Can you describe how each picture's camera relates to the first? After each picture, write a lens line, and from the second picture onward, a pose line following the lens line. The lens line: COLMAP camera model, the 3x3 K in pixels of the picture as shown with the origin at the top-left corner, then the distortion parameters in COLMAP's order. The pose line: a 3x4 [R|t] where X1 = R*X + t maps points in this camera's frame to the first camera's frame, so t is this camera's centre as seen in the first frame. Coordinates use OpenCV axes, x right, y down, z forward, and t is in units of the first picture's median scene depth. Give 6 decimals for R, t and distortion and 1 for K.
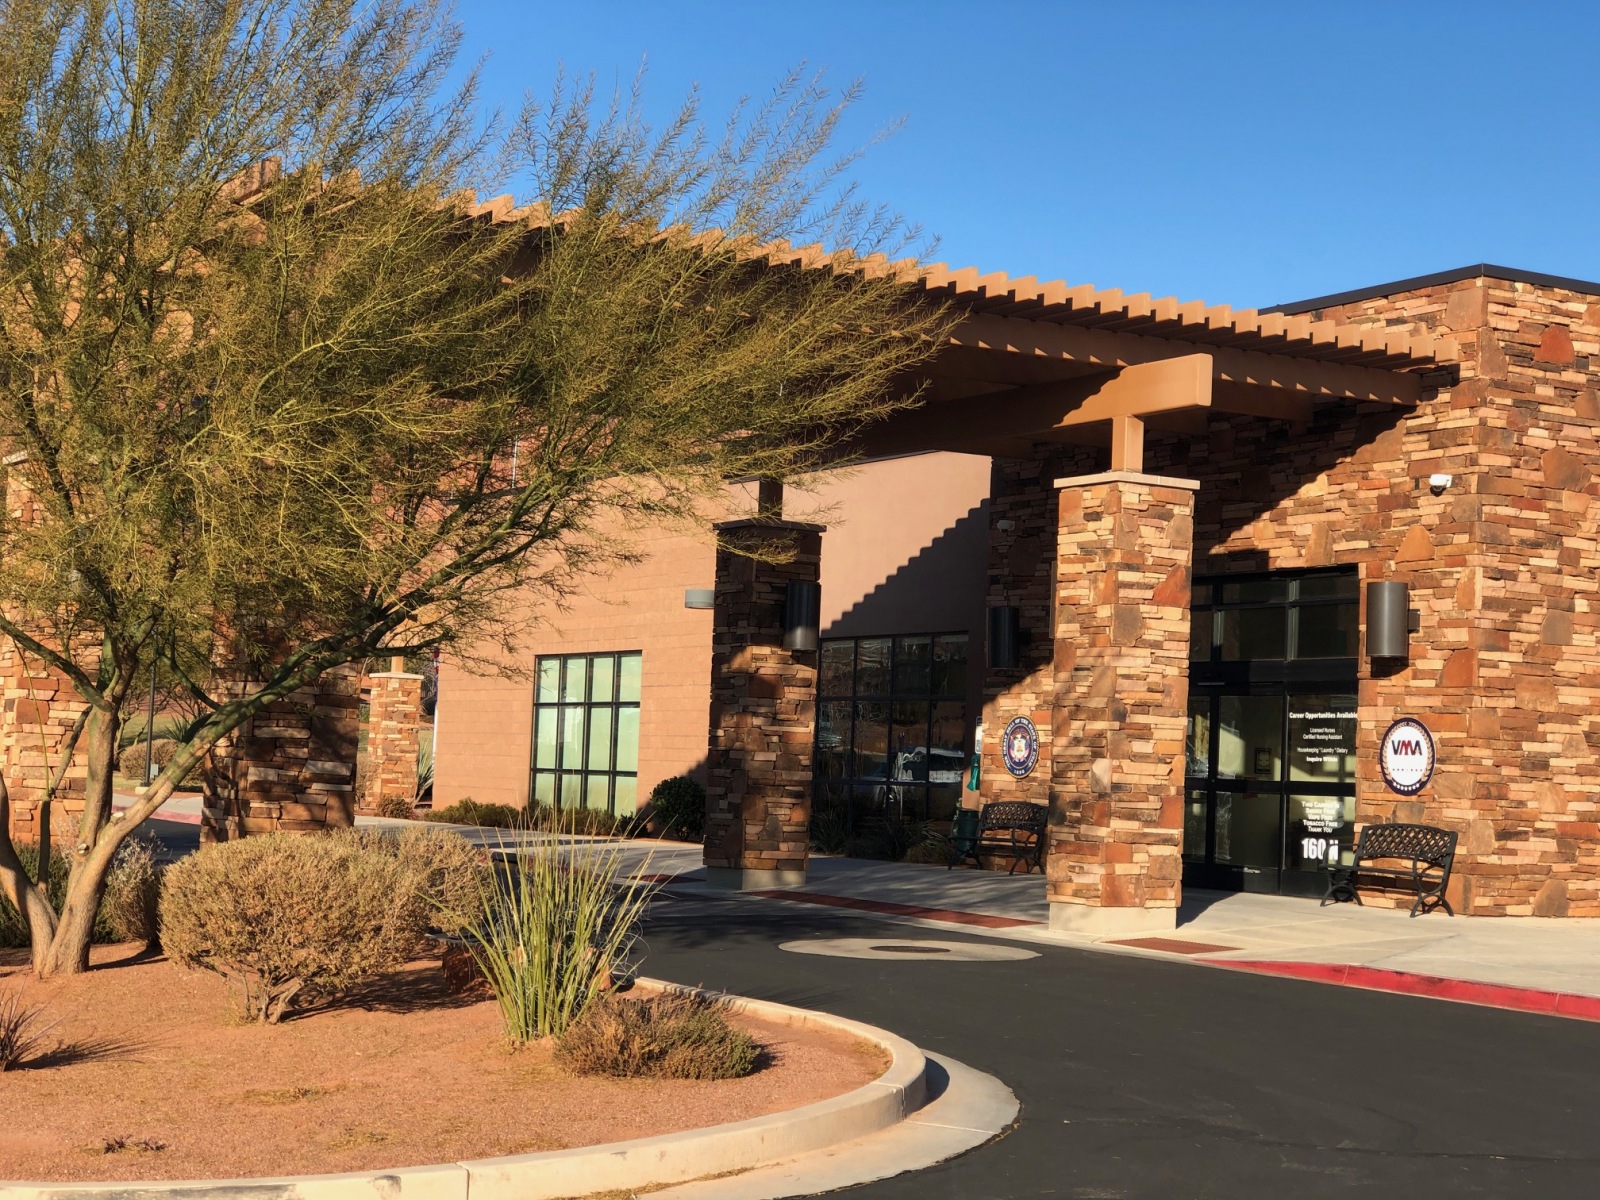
lens RADIAL K [[2620.8, 0, 815.2], [0, 2620.8, 642.6], [0, 0, 1]] dist [-0.042237, 0.921260]
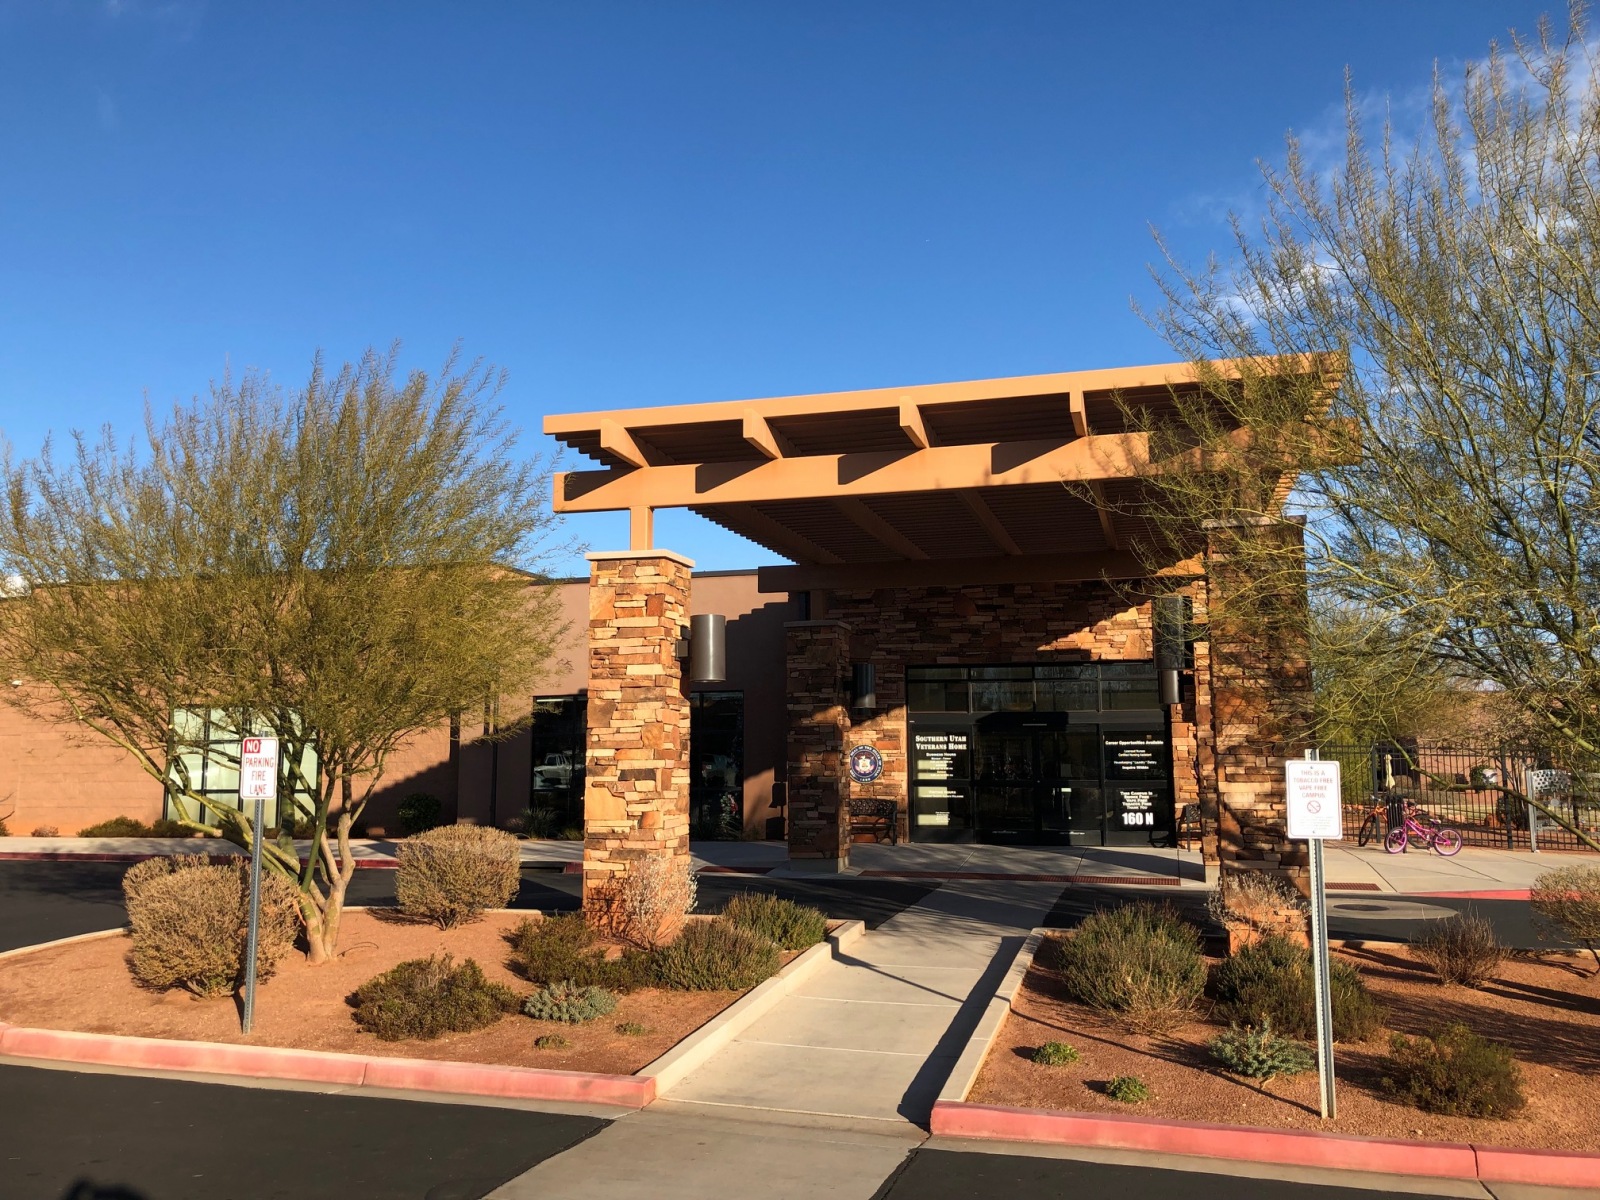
lens RADIAL K [[1313.3, 0, 807.1], [0, 1313.3, 595.1], [0, 0, 1]] dist [0.085565, -0.256261]
pose [[0.736729, 0.042423, 0.674856, -0.619407], [-0.001937, 0.998158, -0.060632, -0.018793], [-0.676186, 0.043363, 0.735454, 0.515251]]
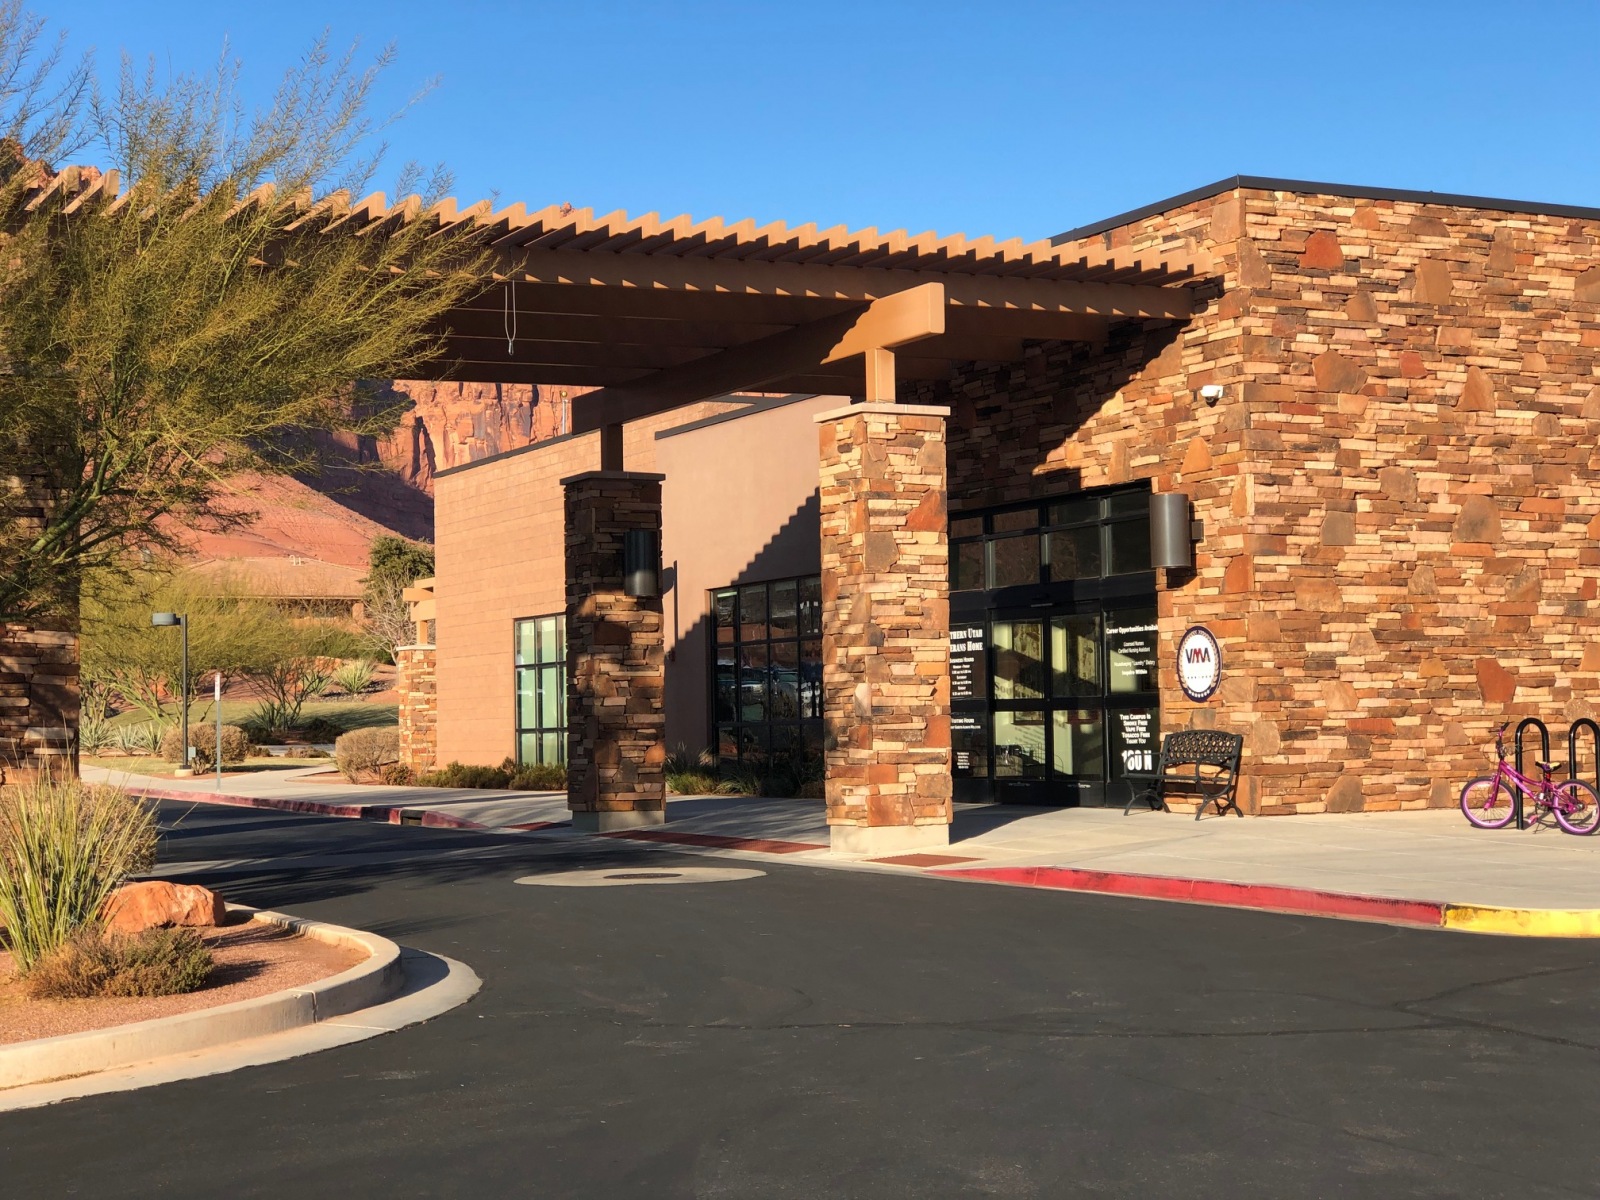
lens RADIAL K [[2615.0, 0, 821.5], [0, 2615.0, 622.7], [0, 0, 1]] dist [0.046220, 0.125981]
pose [[0.996137, -0.059888, -0.064228, 0.147208], [0.060498, 0.998139, 0.007595, 0.010909], [0.063654, -0.011451, 0.997906, -0.024193]]
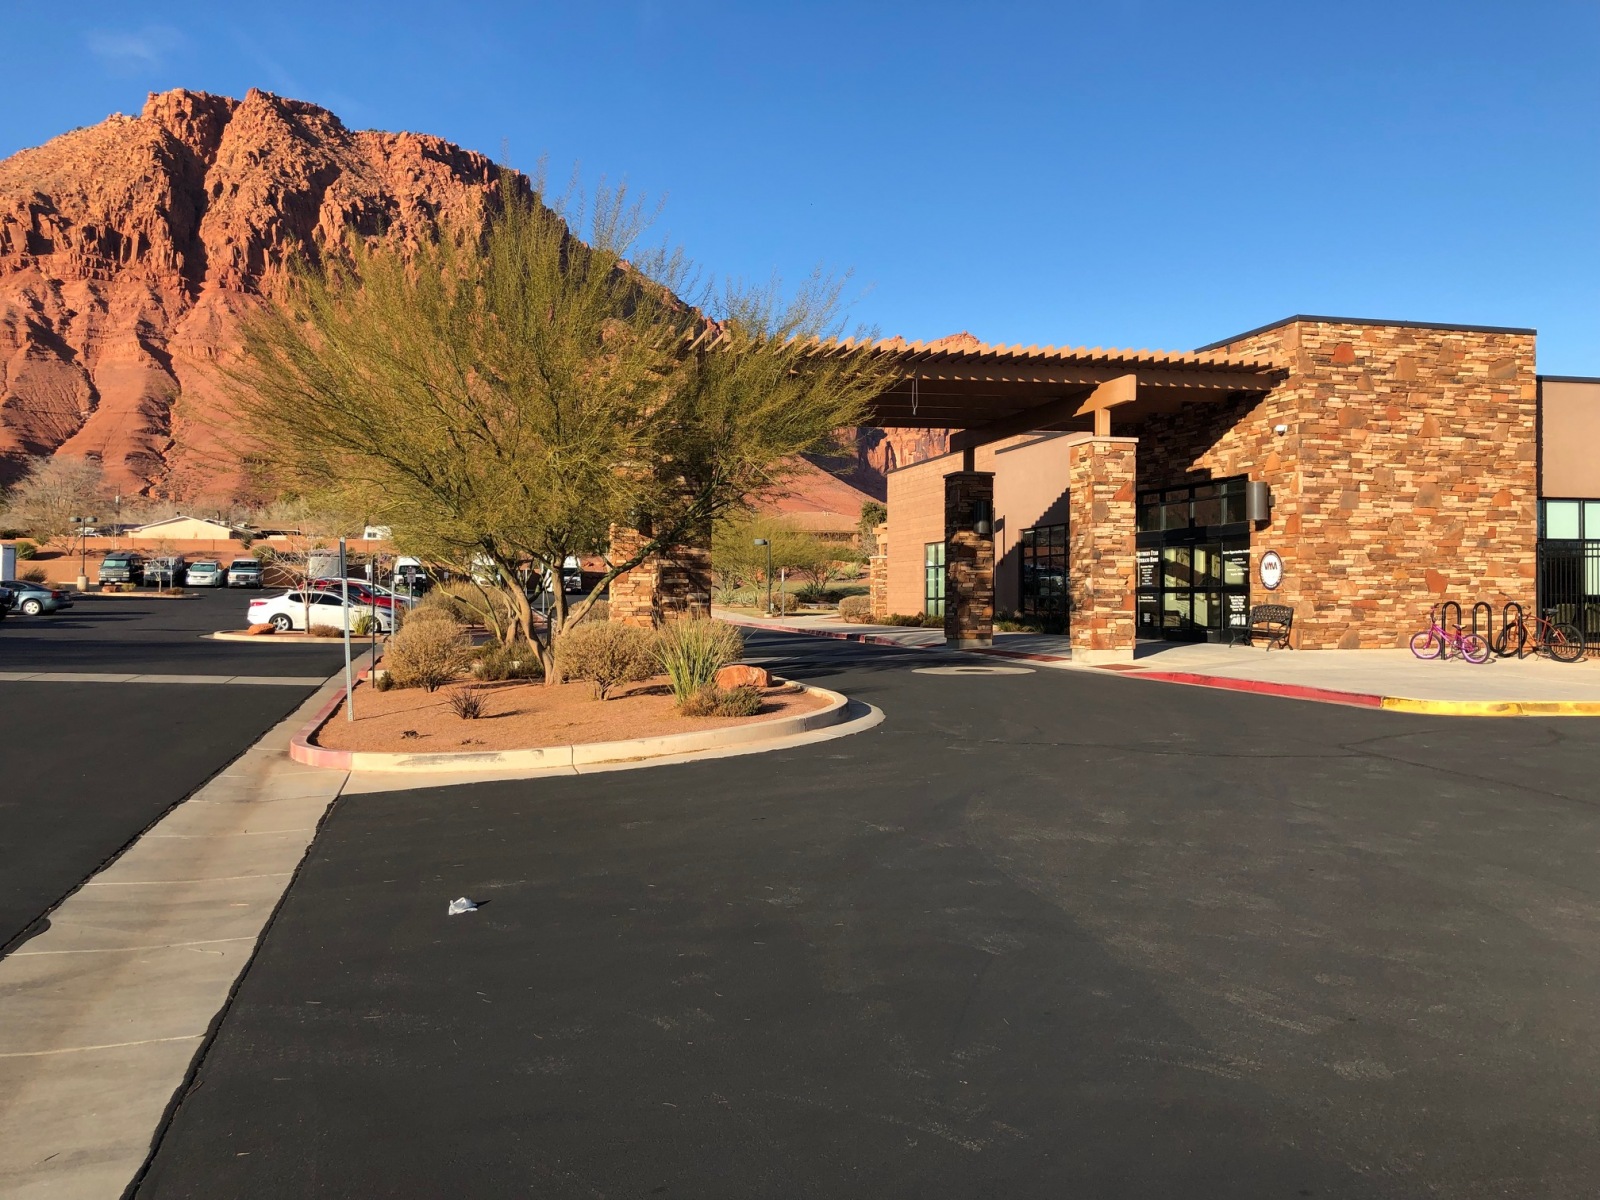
lens RADIAL K [[1313.3, 0, 807.1], [0, 1313.3, 595.1], [0, 0, 1]] dist [0.085565, -0.256261]
pose [[0.960380, -0.040328, -0.275762, 0.165774], [0.051638, 0.998091, 0.033872, 0.010593], [0.273870, -0.046769, 0.960629, -0.047339]]
